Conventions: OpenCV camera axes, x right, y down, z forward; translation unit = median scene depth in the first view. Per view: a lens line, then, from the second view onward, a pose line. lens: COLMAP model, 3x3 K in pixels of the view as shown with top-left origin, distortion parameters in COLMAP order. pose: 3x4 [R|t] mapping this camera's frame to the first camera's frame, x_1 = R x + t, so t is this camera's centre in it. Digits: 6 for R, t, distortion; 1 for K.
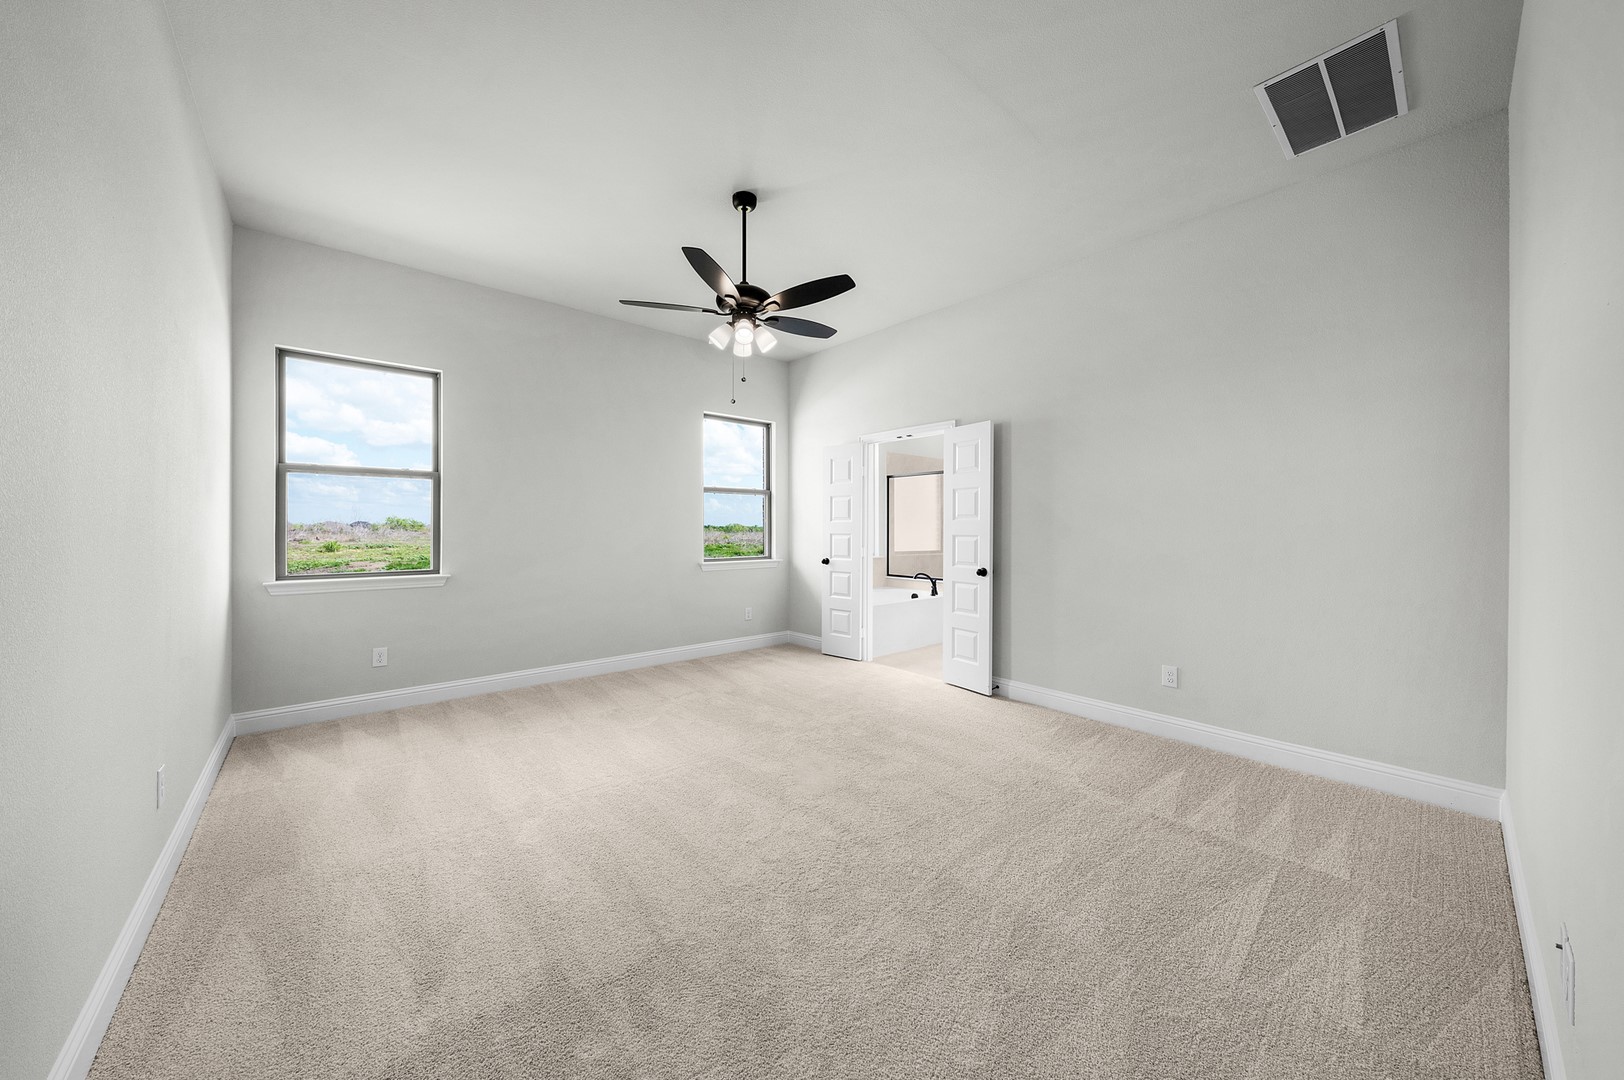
lens RADIAL K [[555.5, 0, 814.2], [0, 555.5, 531.6], [0, 0, 1]] dist [-0.002576, 0.000377]
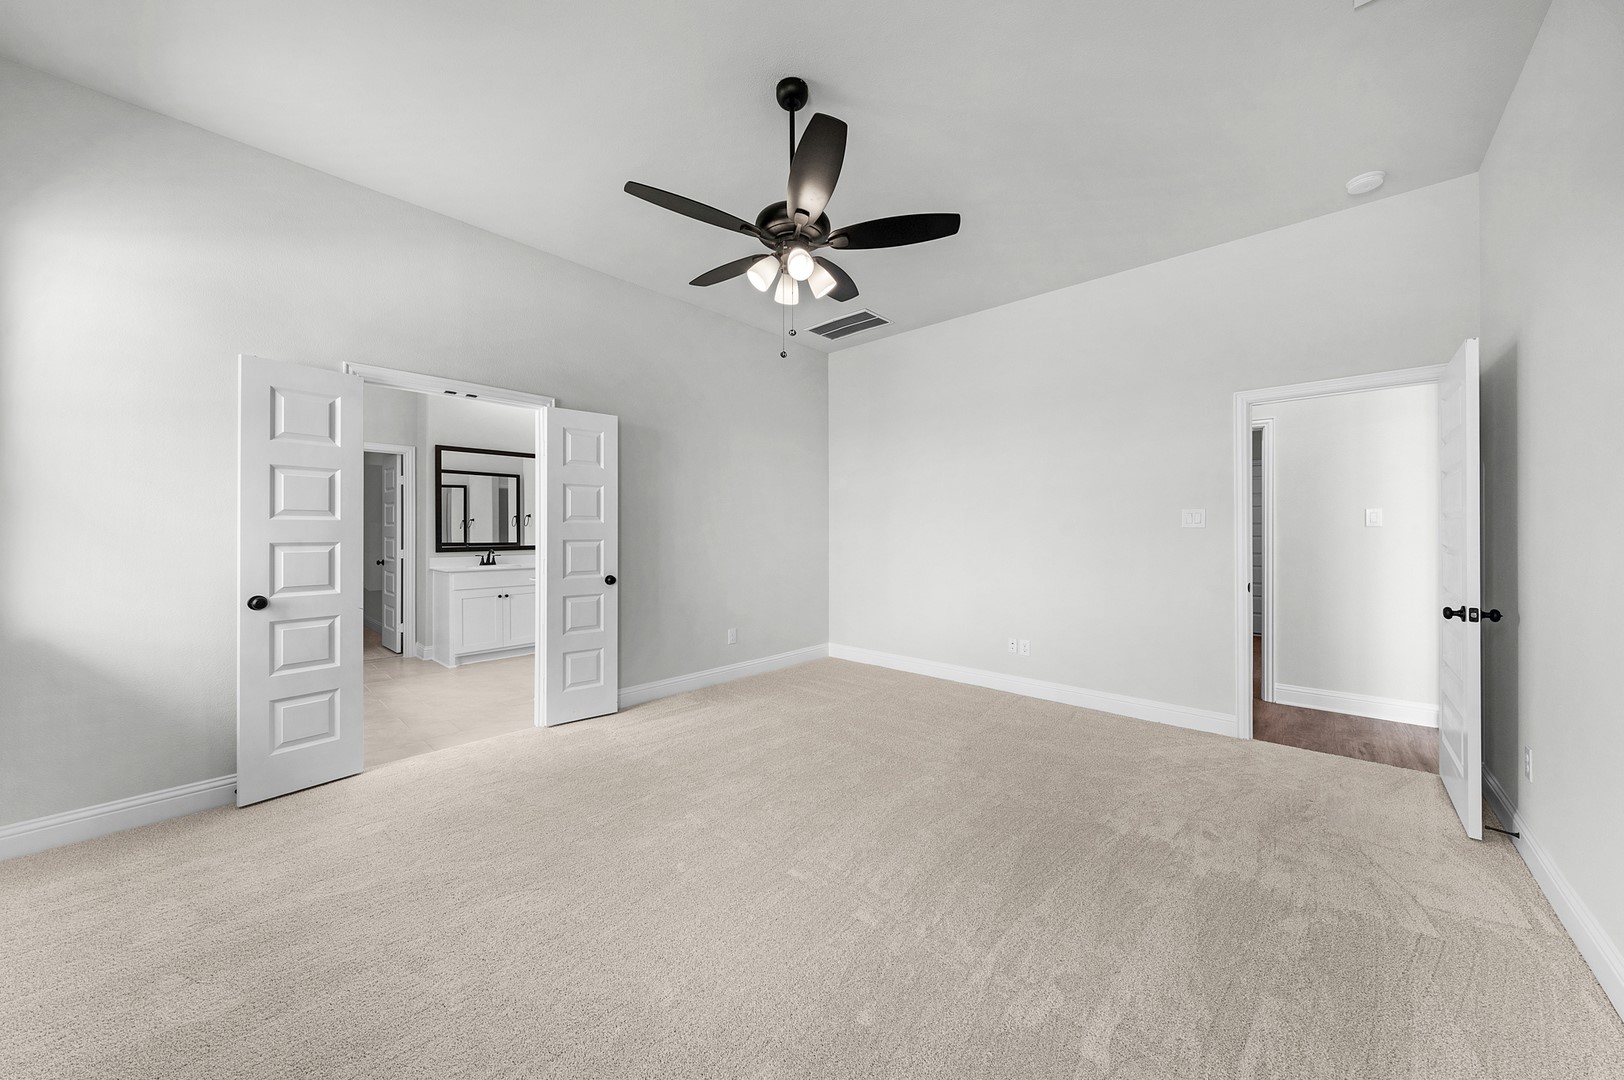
lens RADIAL K [[555.5, 0, 809.5], [0, 555.5, 530.8], [0, 0, 1]] dist [-0.002576, 0.000377]
pose [[-0.113591, 0.001331, 0.993527, -0.498020], [0.005484, 0.999985, -0.000713, -0.004377], [-0.993513, 0.005368, -0.113596, 0.608122]]
